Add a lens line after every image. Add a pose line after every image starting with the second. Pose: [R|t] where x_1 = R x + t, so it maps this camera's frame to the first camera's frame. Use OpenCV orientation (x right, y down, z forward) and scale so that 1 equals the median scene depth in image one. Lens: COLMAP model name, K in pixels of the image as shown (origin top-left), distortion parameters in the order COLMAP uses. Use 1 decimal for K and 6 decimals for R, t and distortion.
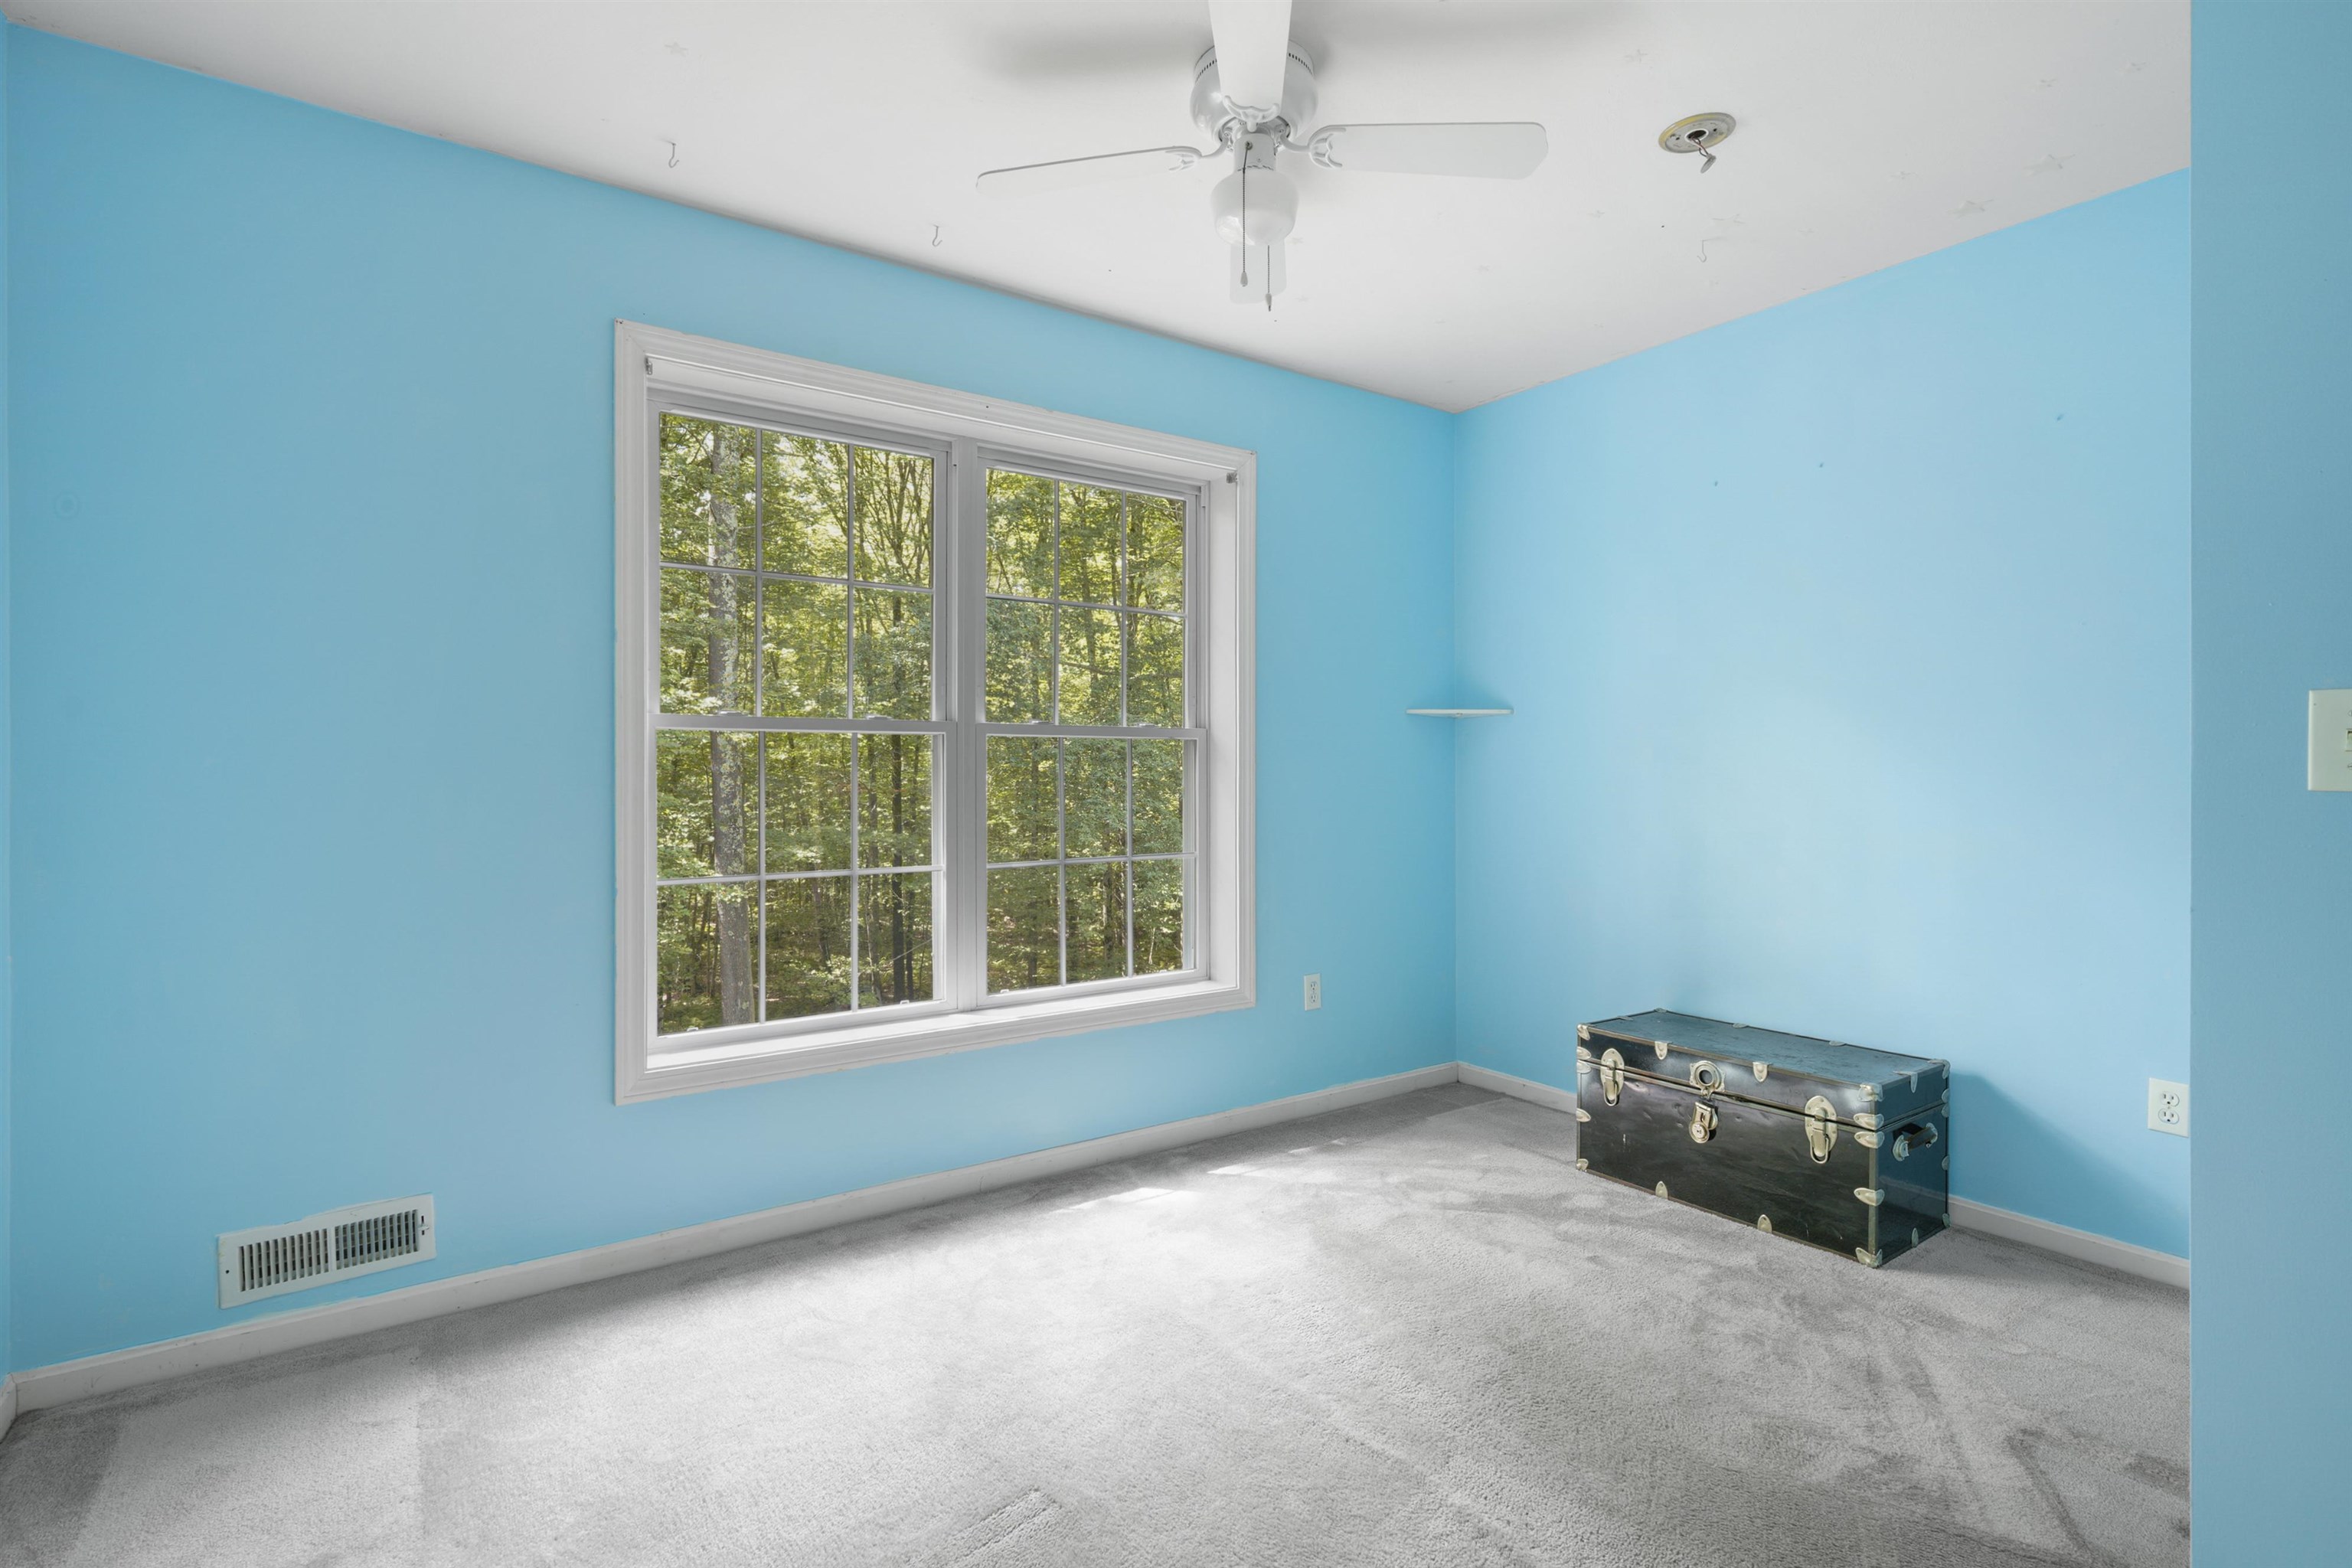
lens RADIAL K [[1117.2, 0, 1176.0], [0, 1117.2, 784.0], [0, 0, 1]] dist [-0.000565, -0.000303]
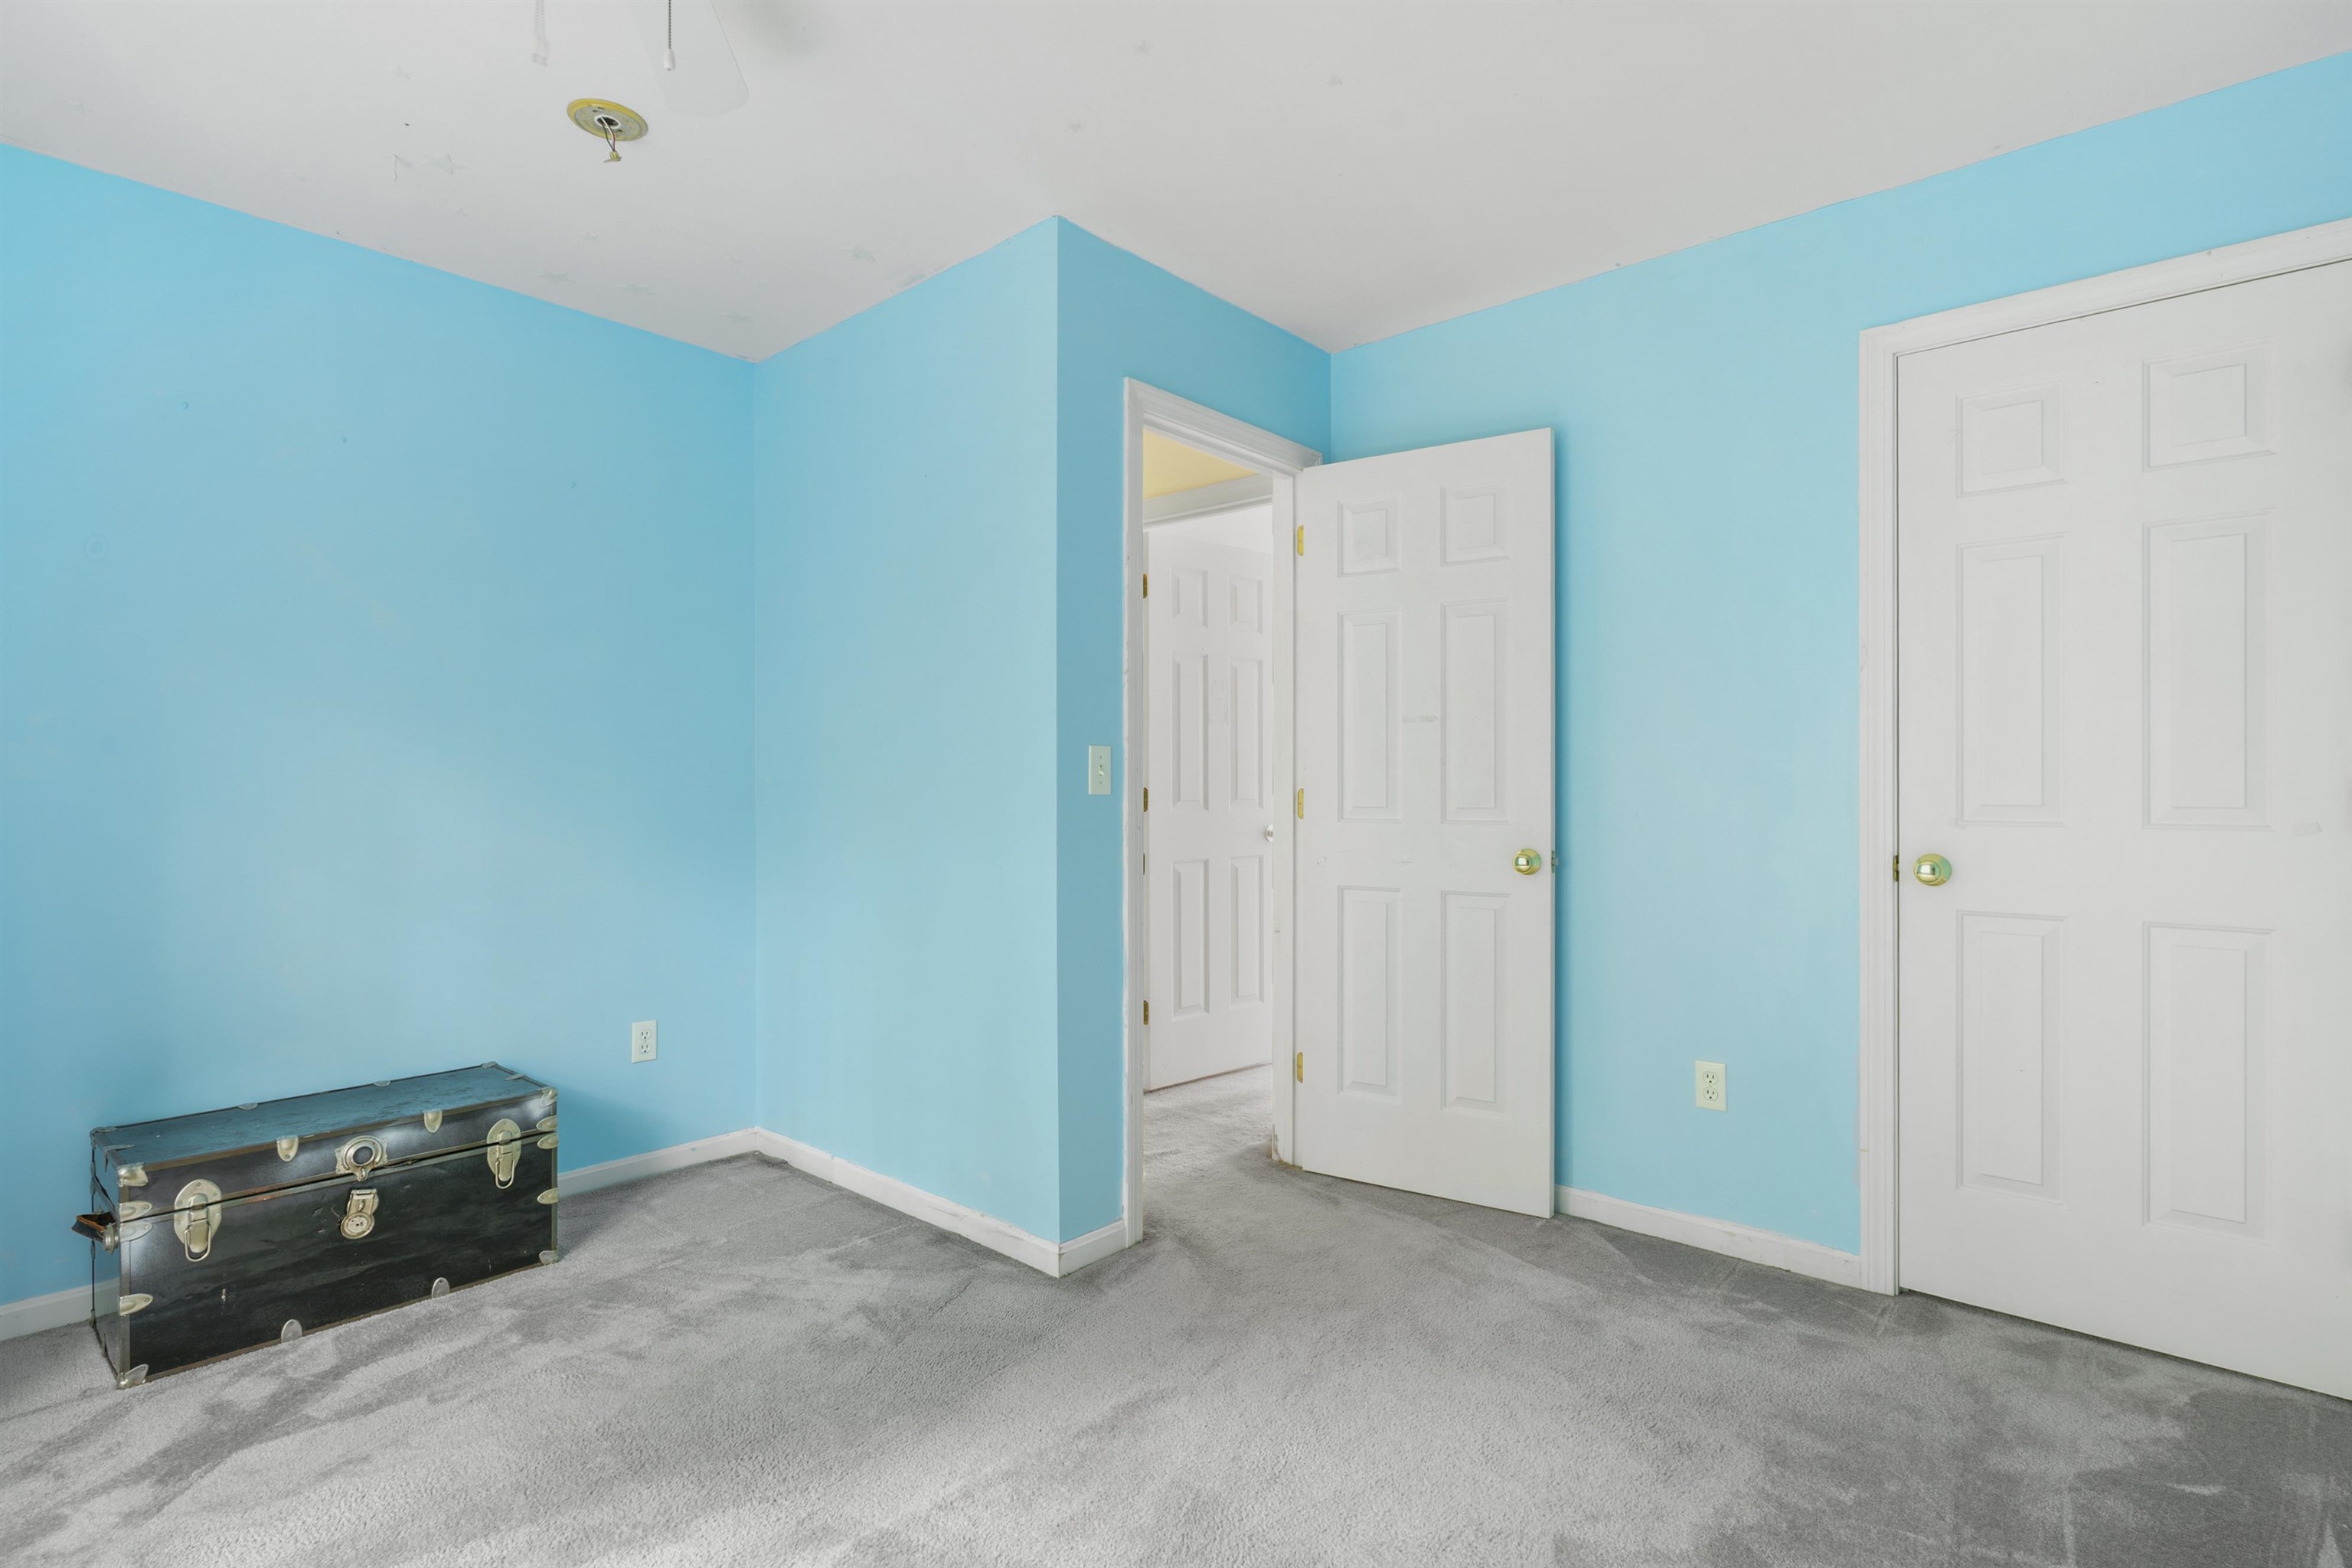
lens RADIAL K [[1134.7, 0, 1173.1], [0, 1134.7, 793.9], [0, 0, 1]] dist [0.001851, 0.000947]
pose [[-0.236474, -0.004552, 0.971627, -0.518603], [0.005095, 0.999969, 0.005925, -0.007099], [-0.971625, 0.006351, -0.236443, 0.660825]]
